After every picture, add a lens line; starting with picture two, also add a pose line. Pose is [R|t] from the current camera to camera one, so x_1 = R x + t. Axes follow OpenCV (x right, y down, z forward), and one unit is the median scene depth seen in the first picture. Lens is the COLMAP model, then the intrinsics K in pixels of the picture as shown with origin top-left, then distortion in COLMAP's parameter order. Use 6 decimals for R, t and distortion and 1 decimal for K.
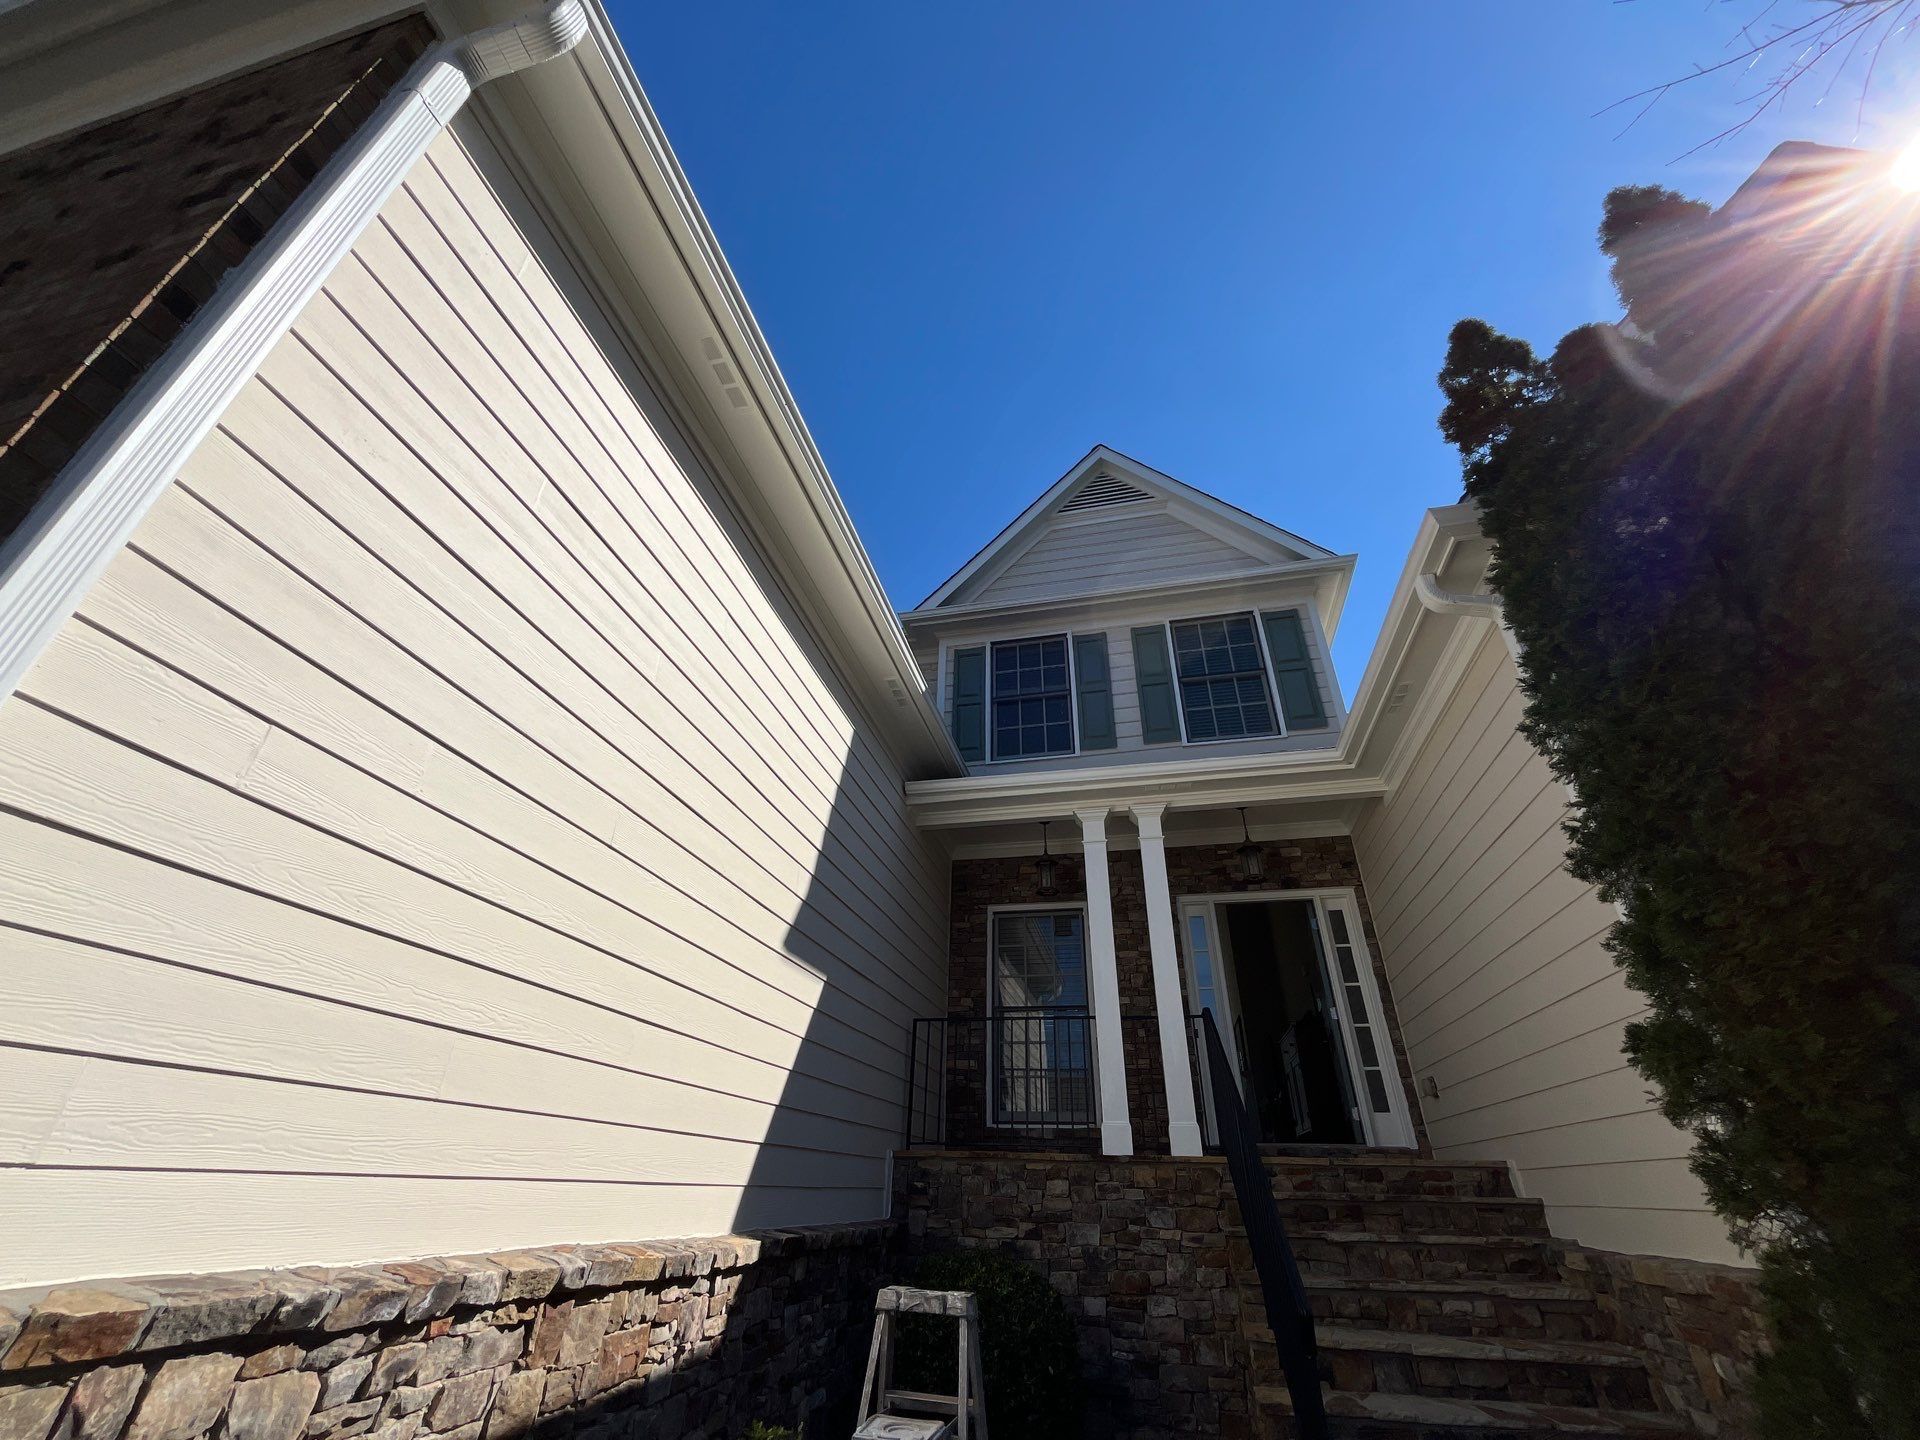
lens RADIAL K [[784.8, 0, 962.3], [0, 784.8, 719.3], [0, 0, 1]] dist [0.000054, -0.000044]
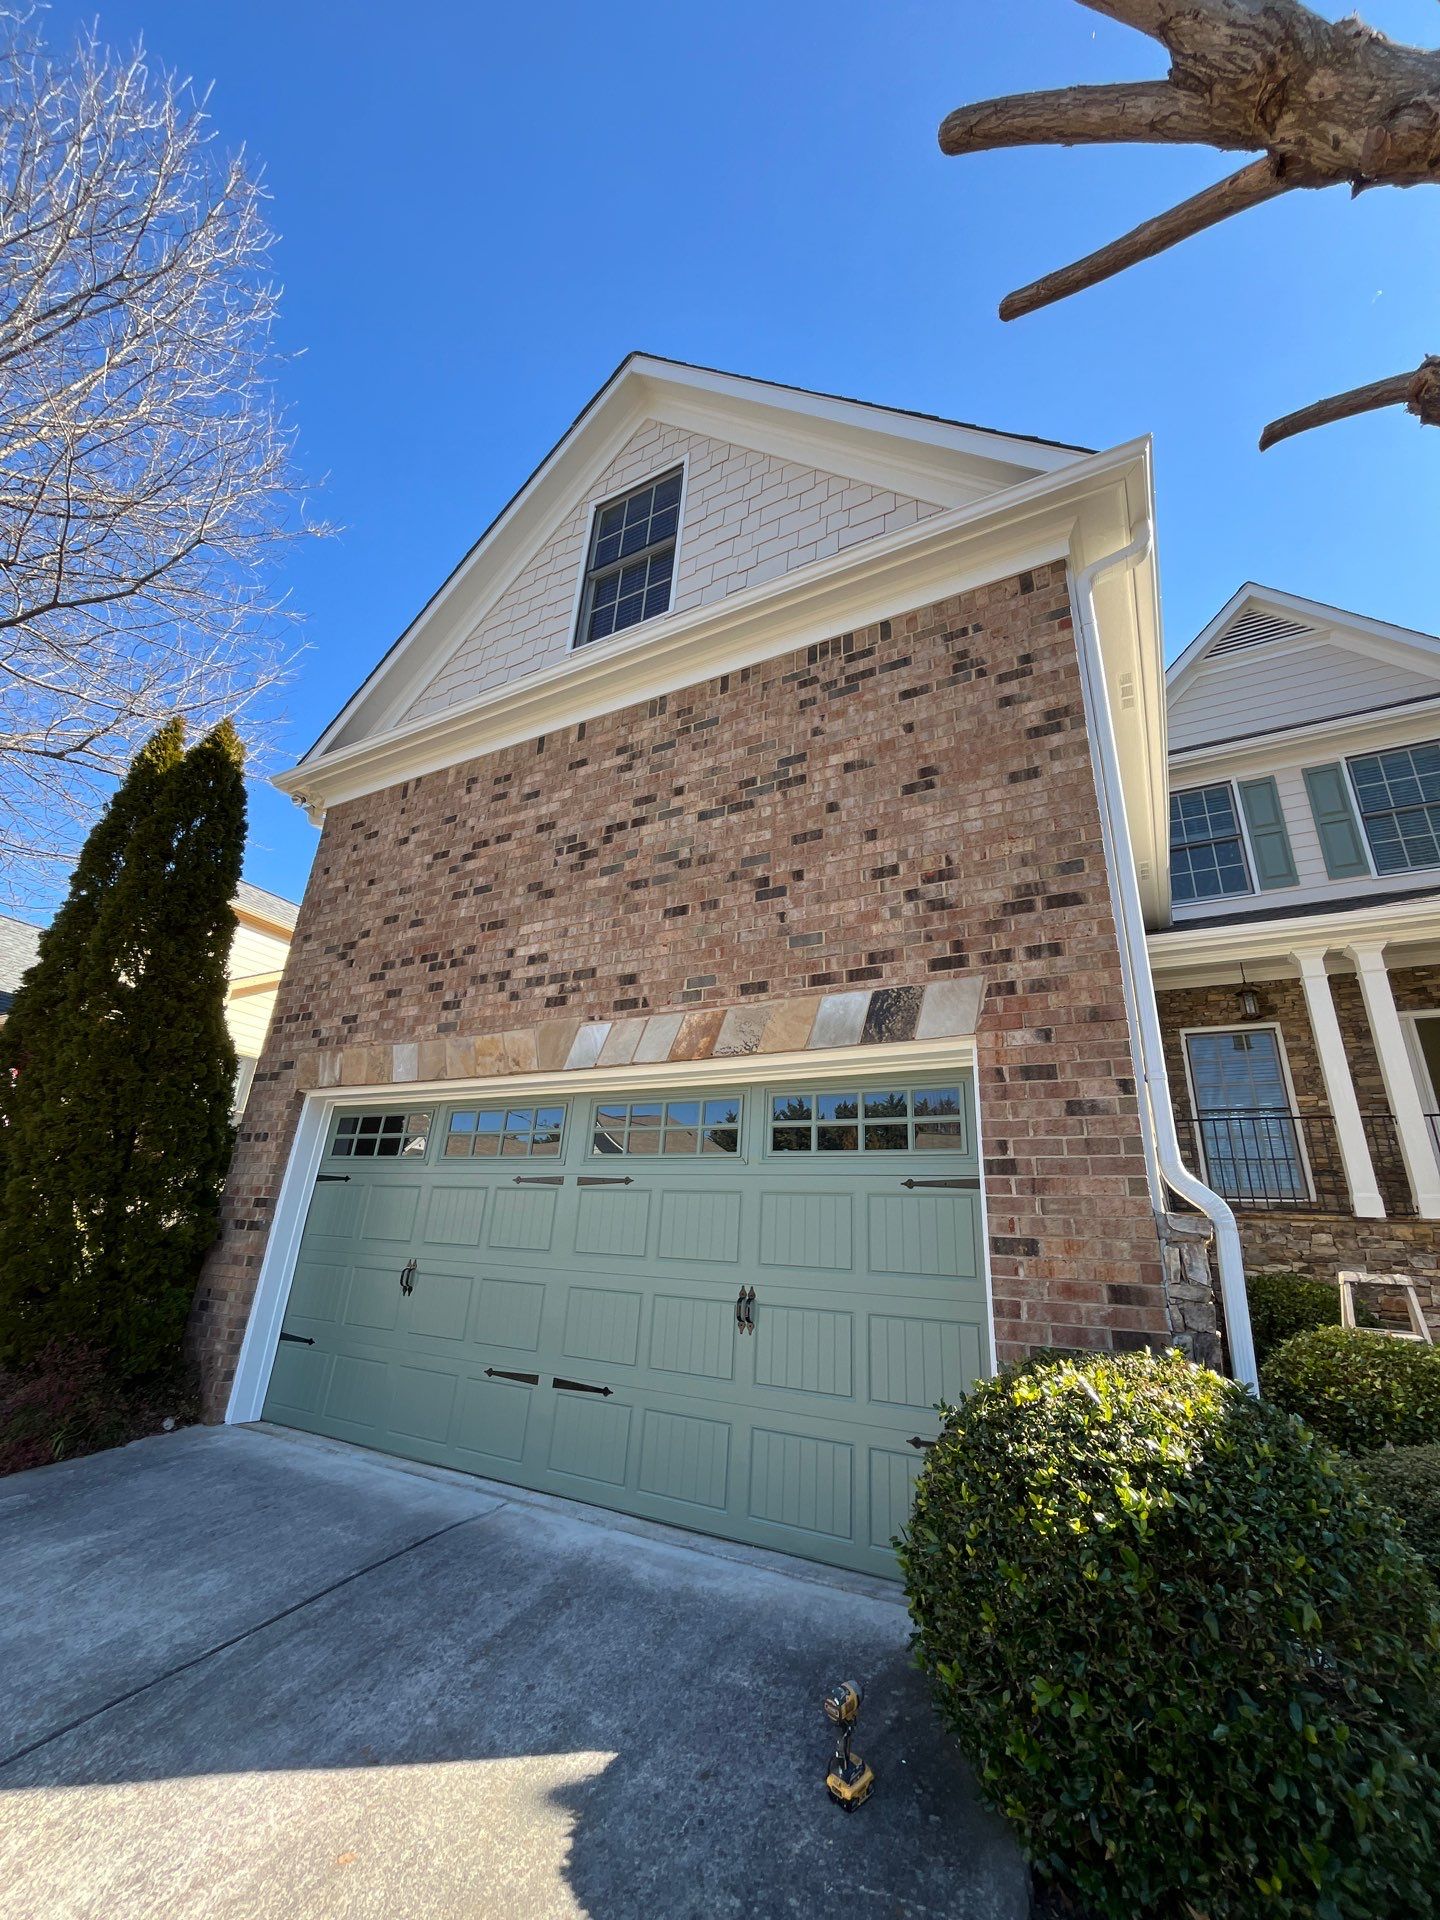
lens RADIAL K [[784.8, 0, 727.1], [0, 784.8, 962.3], [0, 0, 1]] dist [0.000054, -0.000044]
pose [[0.963227, -0.065000, -0.260708, -0.332618], [0.106153, 0.983422, 0.147010, -0.117031], [0.246830, -0.169279, 0.954159, -0.307348]]
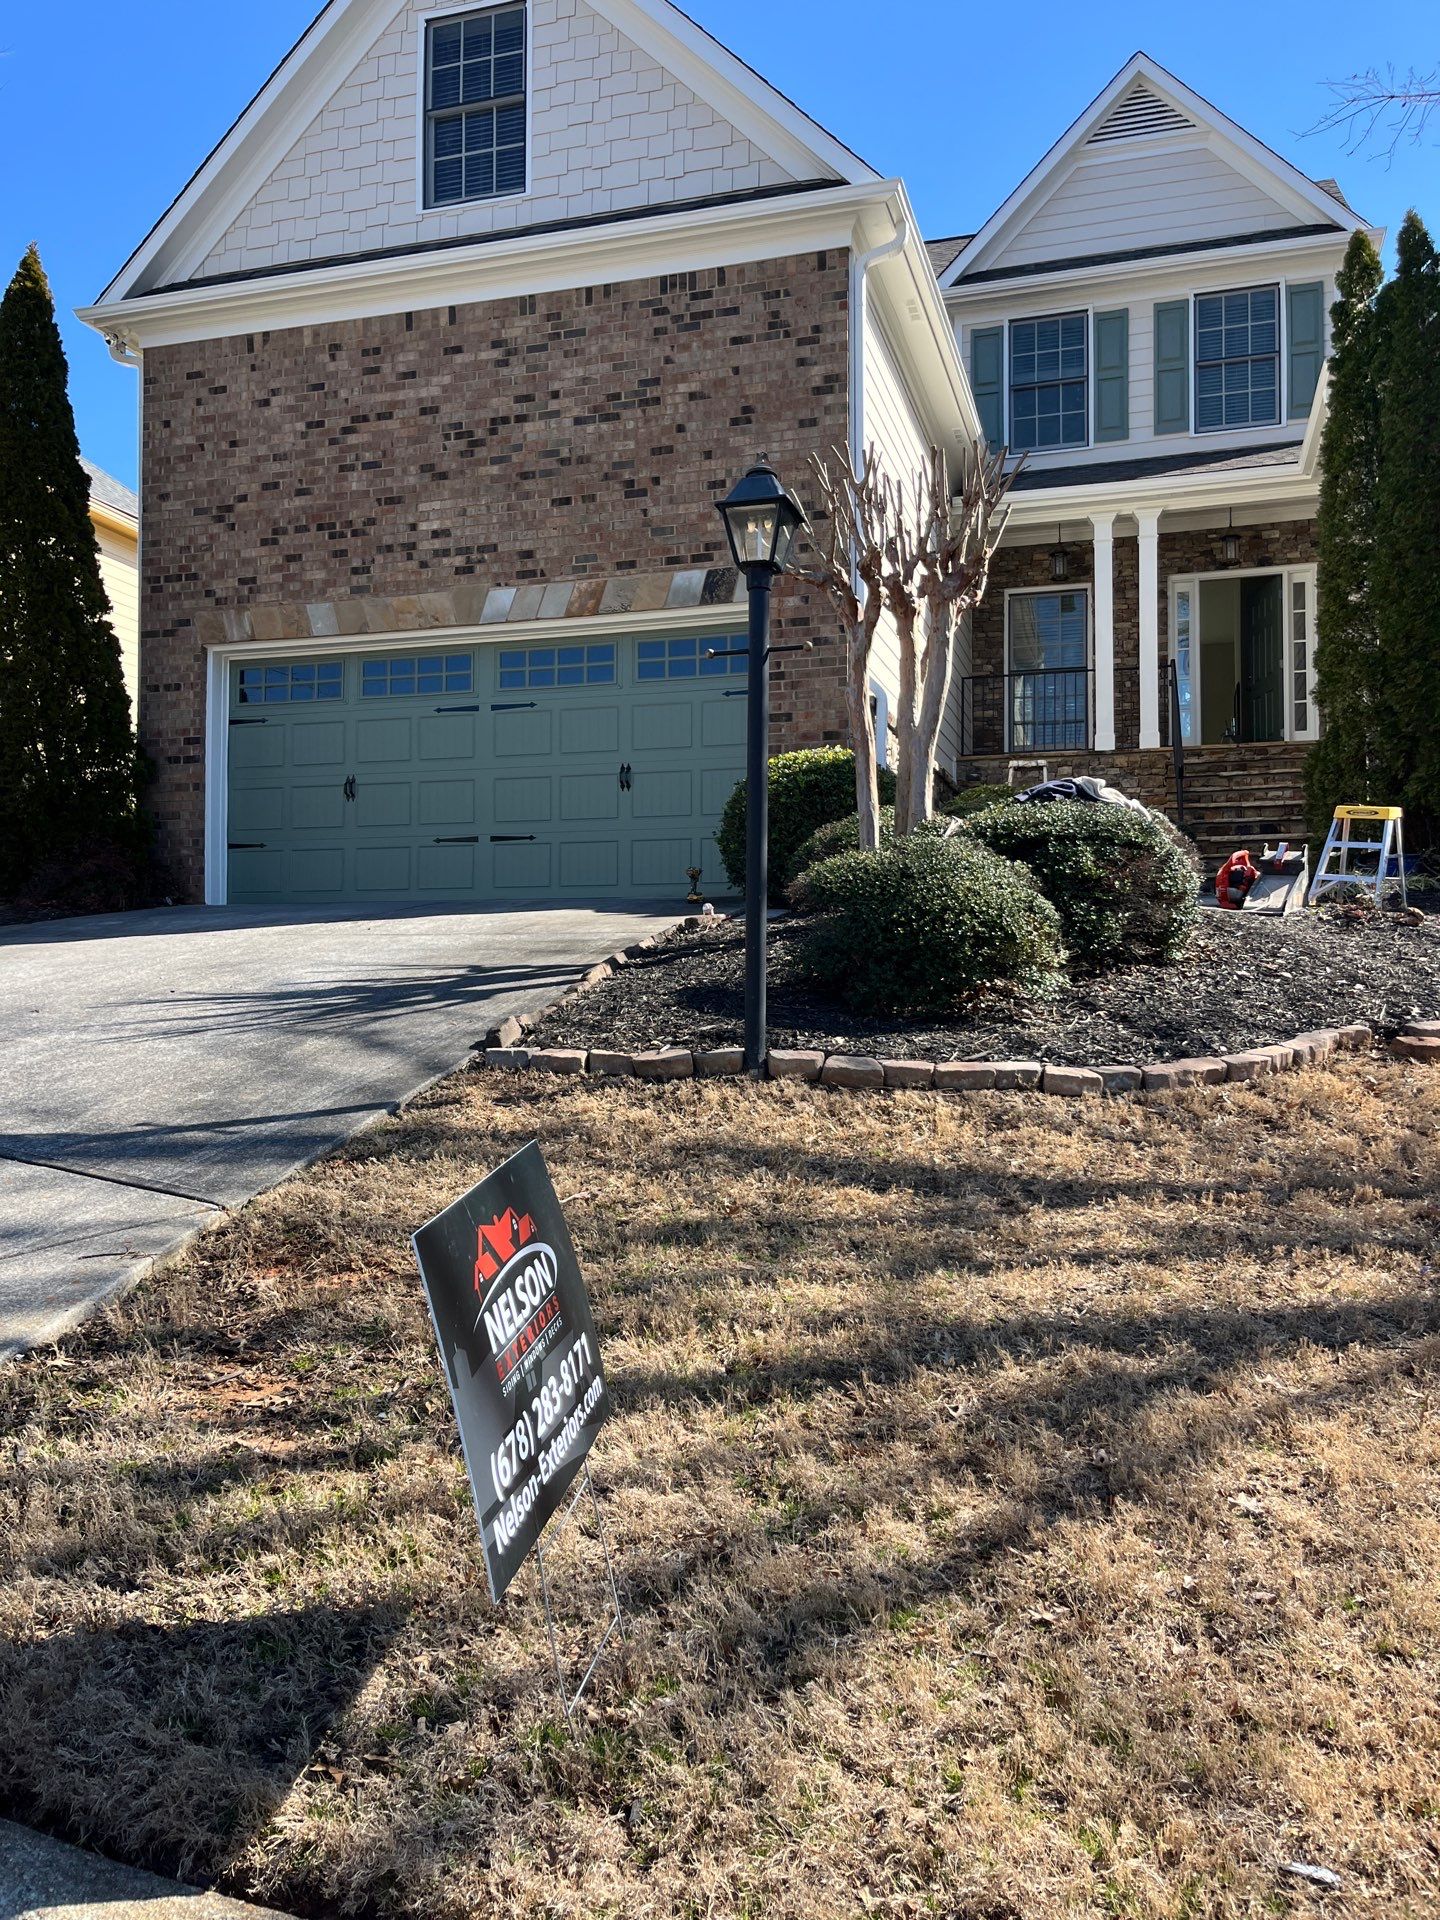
lens RADIAL K [[1449.2, 0, 720.3], [0, 1449.2, 953.7], [0, 0, 1]] dist [0.025154, -0.008434]
pose [[0.997248, -0.019901, -0.071415, -0.265336], [0.052026, 0.874132, 0.482895, -0.383572], [0.052816, -0.485281, 0.872761, -1.272832]]
